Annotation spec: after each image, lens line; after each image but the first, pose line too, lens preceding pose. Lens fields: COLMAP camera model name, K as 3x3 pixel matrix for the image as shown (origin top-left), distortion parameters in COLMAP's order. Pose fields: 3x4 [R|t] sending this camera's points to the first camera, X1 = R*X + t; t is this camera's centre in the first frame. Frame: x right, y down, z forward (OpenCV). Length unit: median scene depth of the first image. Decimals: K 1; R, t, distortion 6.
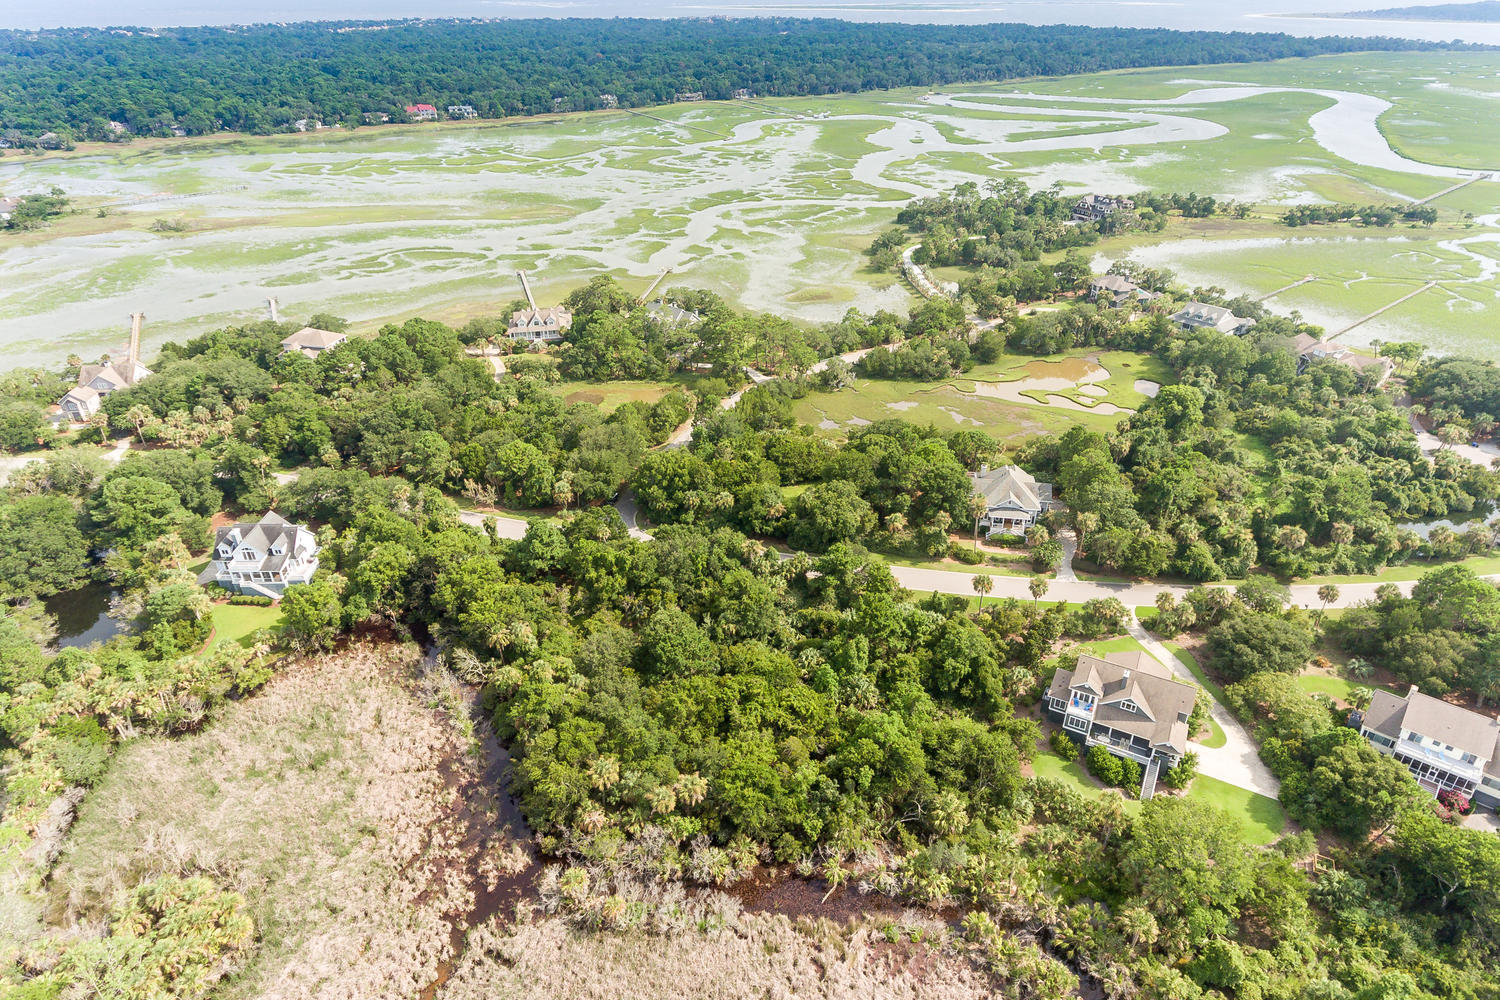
lens RADIAL K [[908.3, 0, 754.2], [0, 908.3, 494.6], [0, 0, 1]] dist [0.021260, 0.000361]
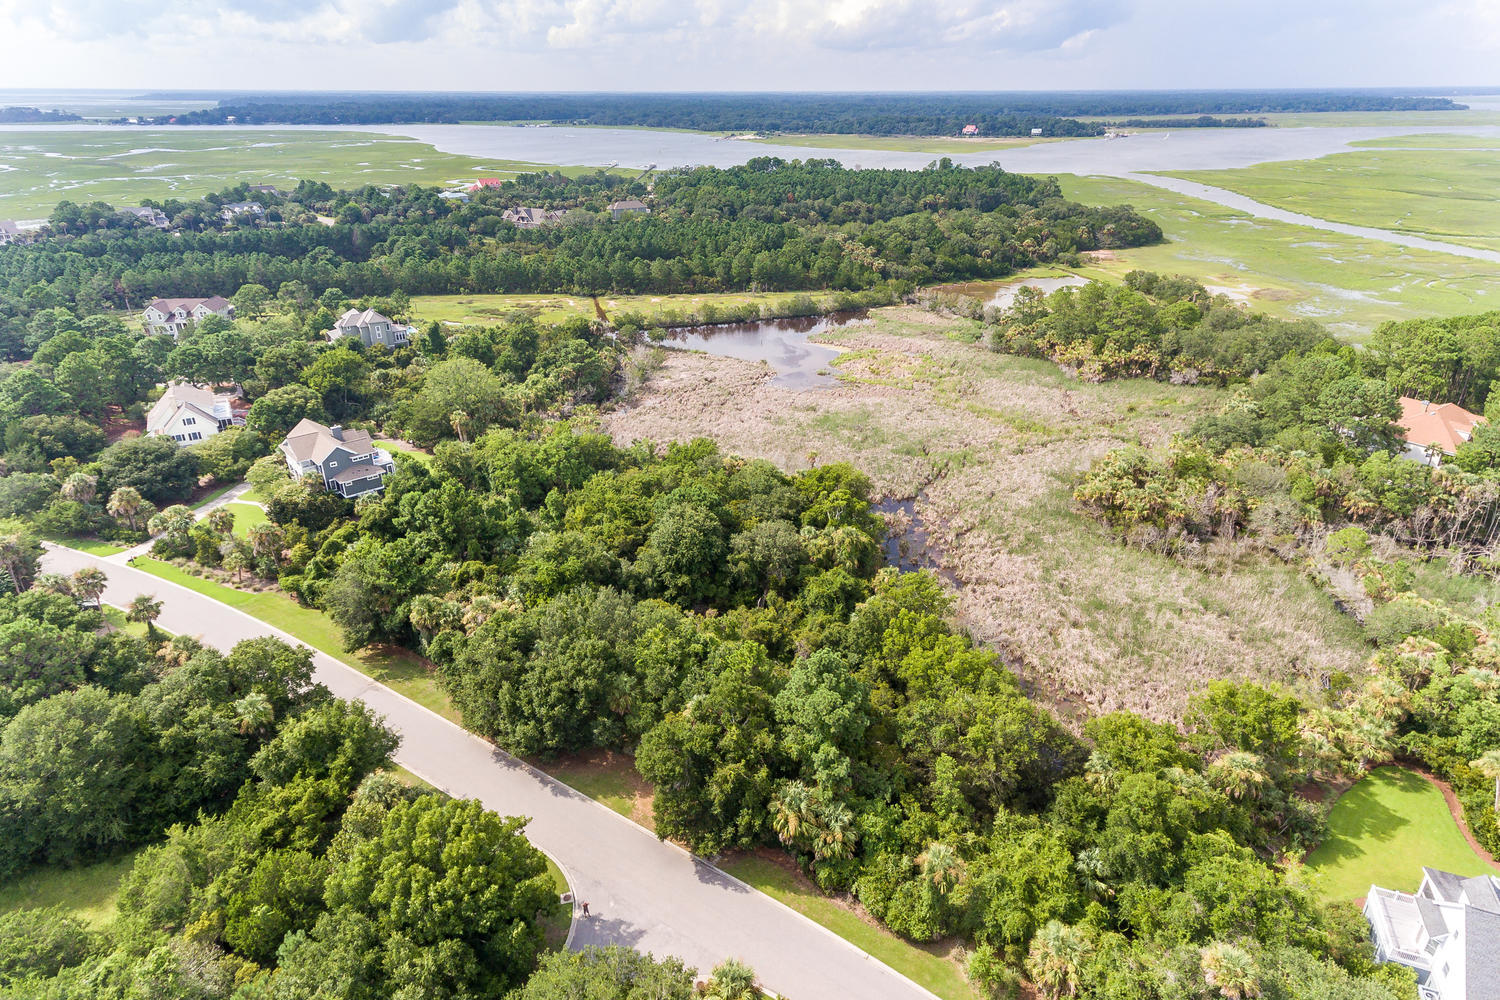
lens RADIAL K [[874.4, 0, 751.7], [0, 874.4, 491.5], [0, 0, 1]] dist [0.018993, 0.001220]
pose [[-0.937931, -0.145377, 0.314884, -0.381363], [0.177732, 0.578160, 0.796330, -0.474451], [-0.297821, 0.802867, -0.516436, 1.348710]]
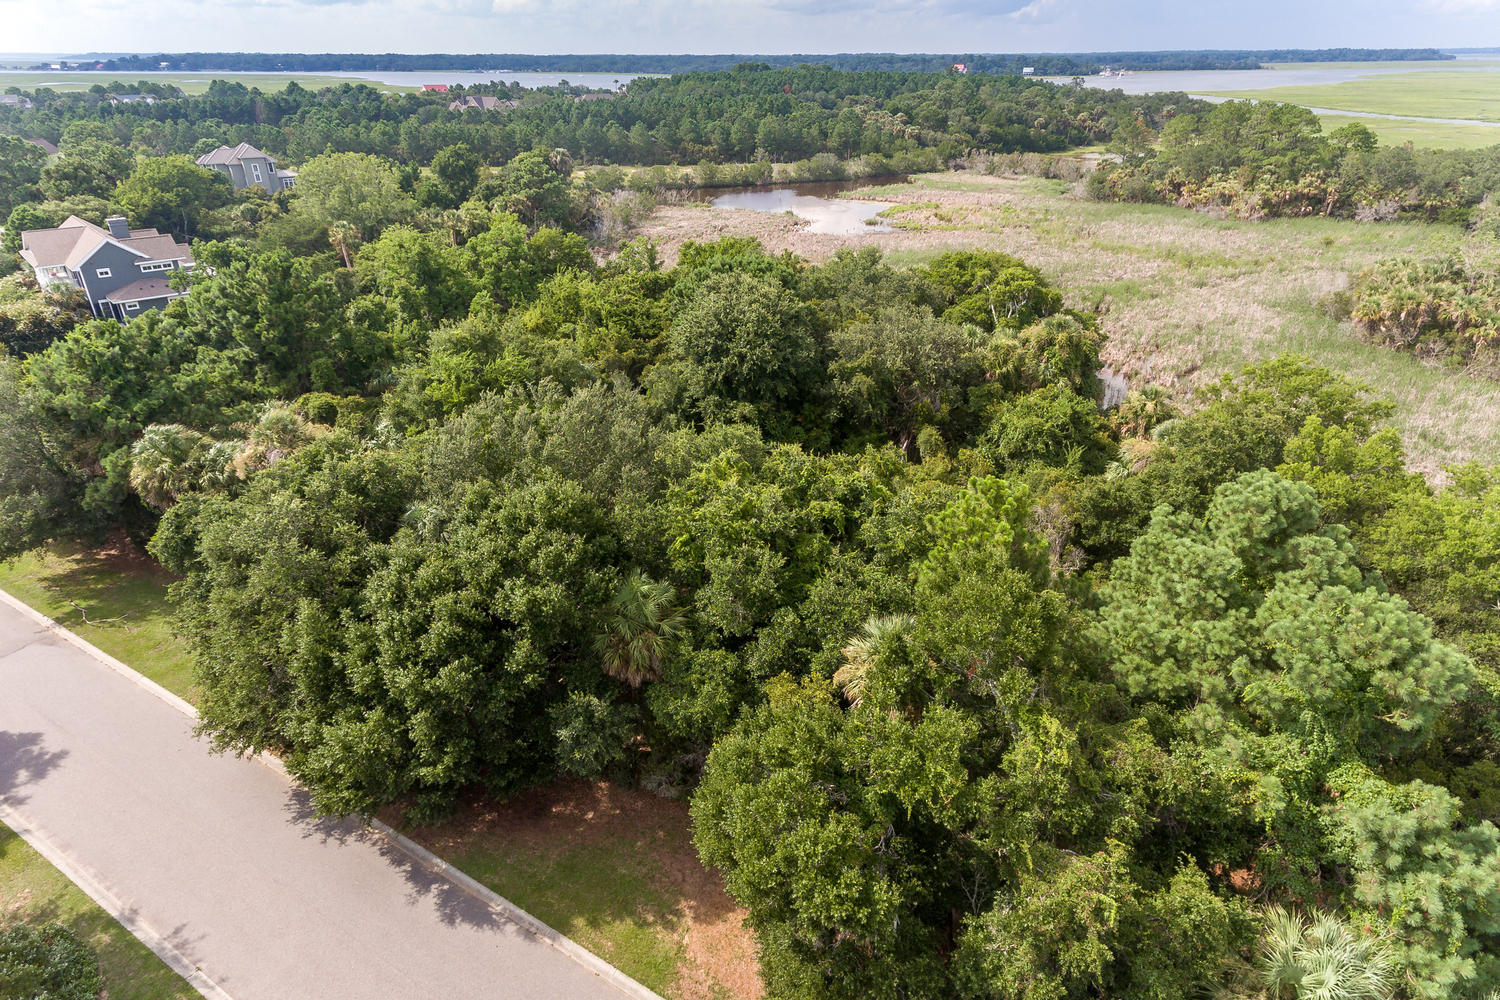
lens RADIAL K [[873.7, 0, 751.6], [0, 873.7, 496.2], [0, 0, 1]] dist [0.021384, 0.000266]
pose [[-0.948827, -0.141362, 0.282390, -0.214107], [0.162414, 0.548452, 0.820258, -0.125181], [-0.270831, 0.824147, -0.497426, 1.250121]]
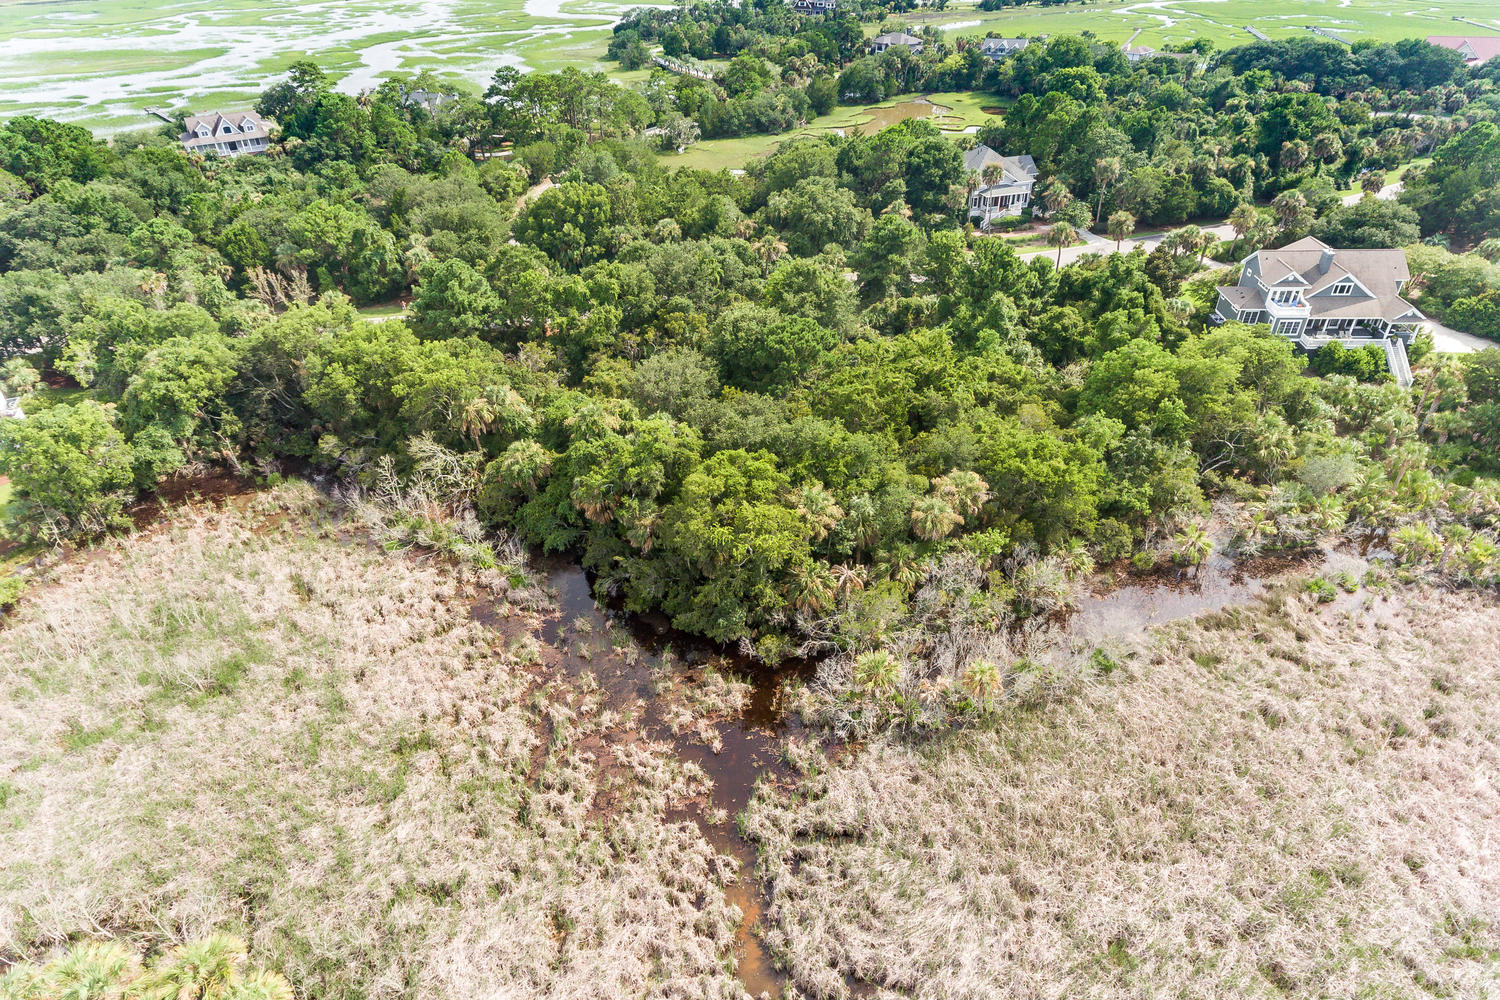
lens RADIAL K [[881.2, 0, 751.8], [0, 881.2, 494.3], [0, 0, 1]] dist [0.021065, -0.000269]
pose [[0.908525, -0.243340, 0.339658, -0.330502], [0.222378, 0.969820, 0.099982, 0.195279], [-0.353737, -0.015304, 0.935220, 0.414116]]
